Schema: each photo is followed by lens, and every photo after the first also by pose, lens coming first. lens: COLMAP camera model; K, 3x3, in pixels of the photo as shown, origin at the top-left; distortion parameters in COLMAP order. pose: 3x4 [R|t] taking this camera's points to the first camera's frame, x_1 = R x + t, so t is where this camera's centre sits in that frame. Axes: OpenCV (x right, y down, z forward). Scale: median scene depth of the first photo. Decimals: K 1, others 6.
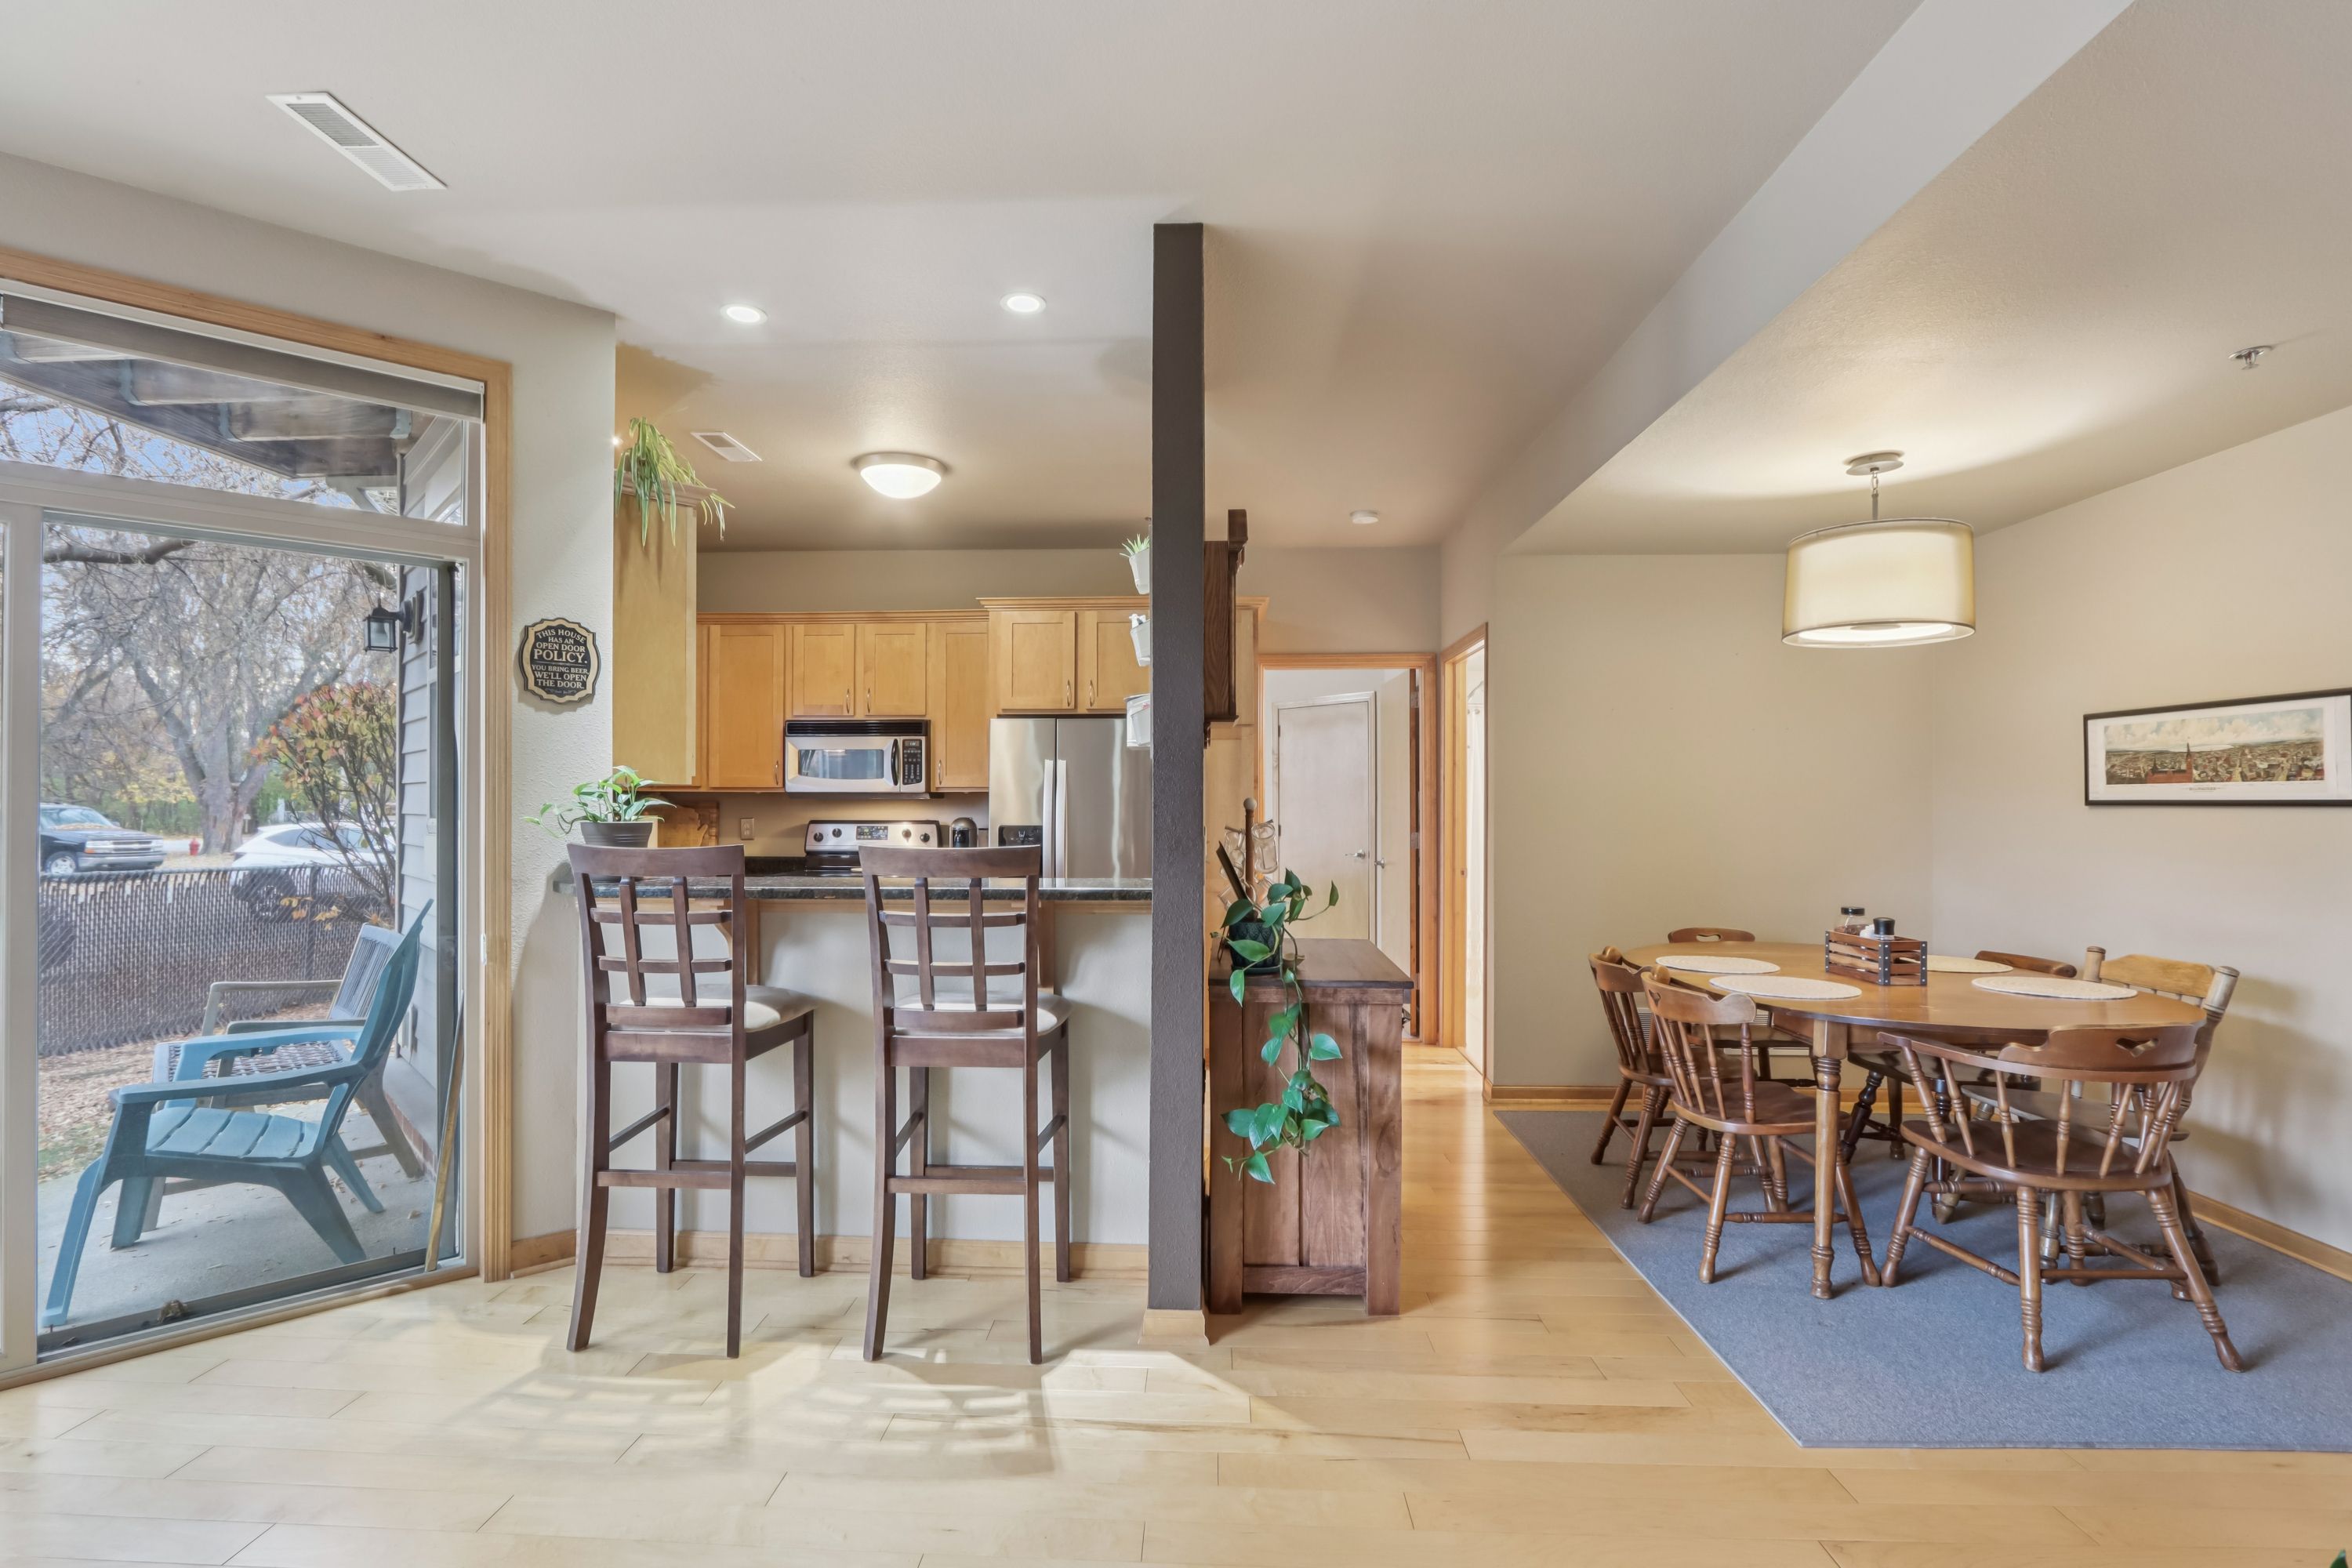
lens RADIAL K [[1097.5, 0, 1125.9], [0, 1097.5, 808.8], [0, 0, 1]] dist [-0.010150, 0.000442]
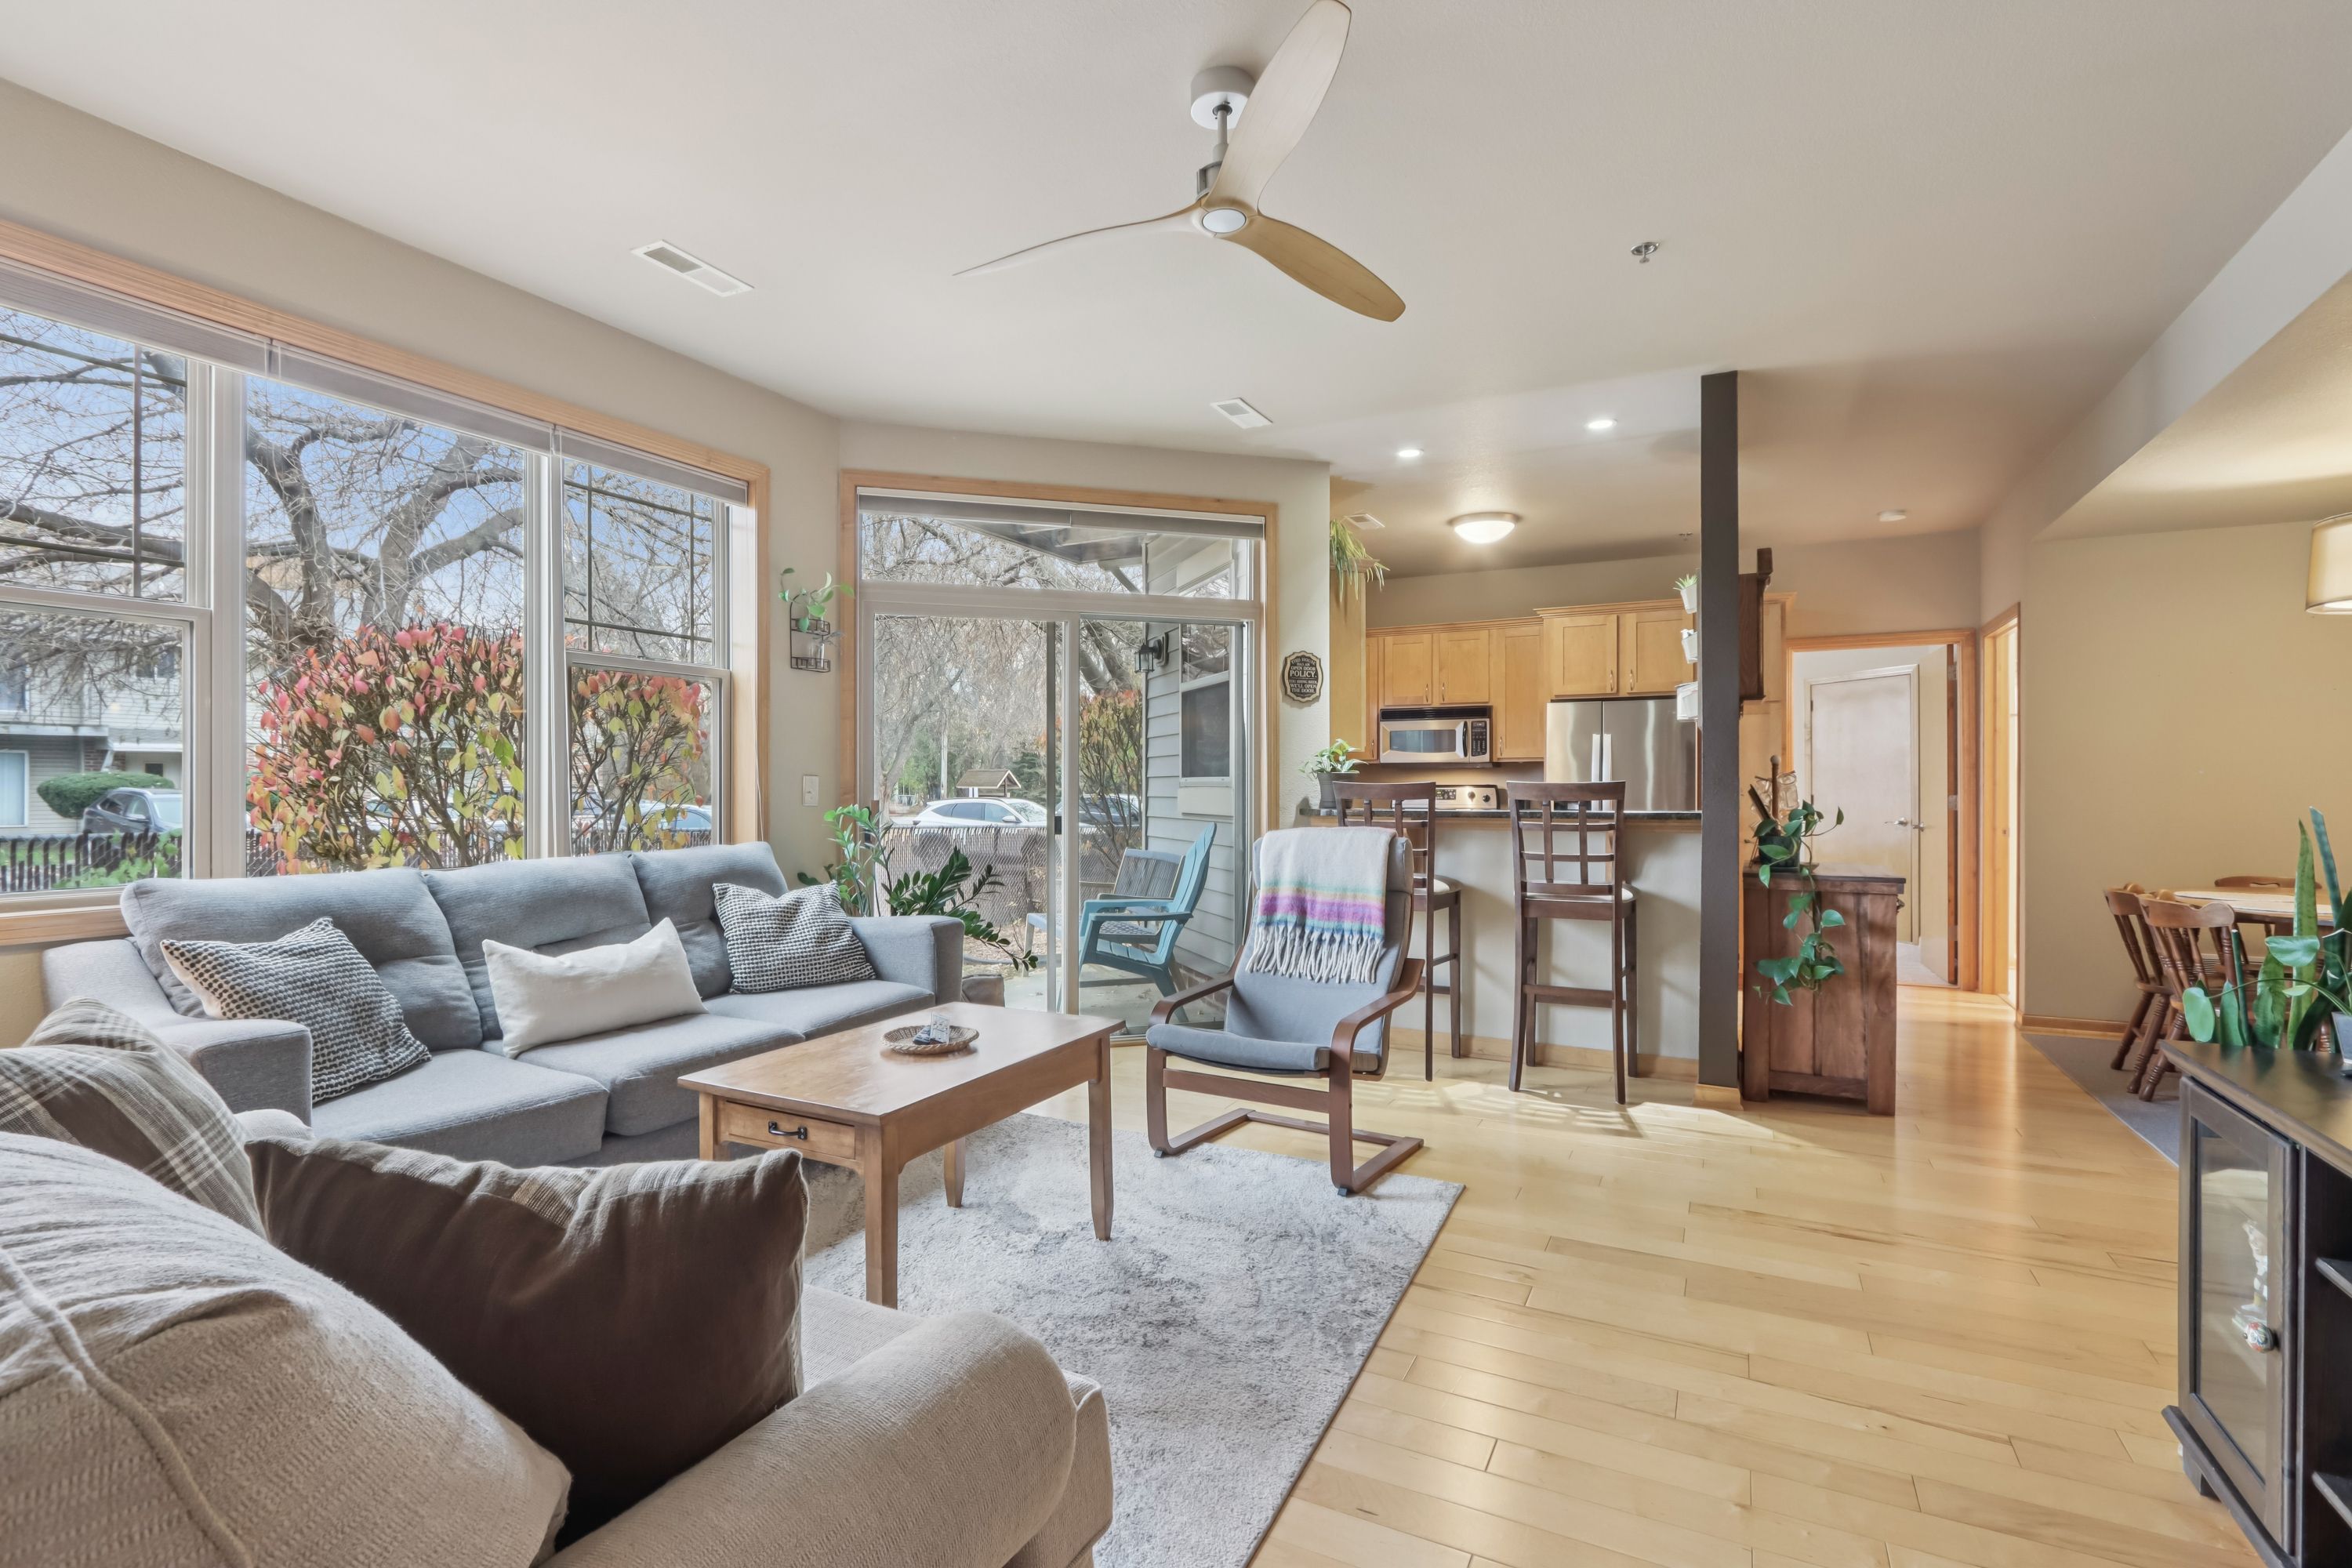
lens RADIAL K [[1098.3, 0, 1143.3], [0, 1098.3, 794.4], [0, 0, 1]] dist [-0.010086, 0.000282]
pose [[0.913891, 0.000025, -0.405959, -0.057023], [-0.000725, 0.999999, -0.001571, 0.045079], [0.405959, 0.001730, 0.913890, -0.605637]]
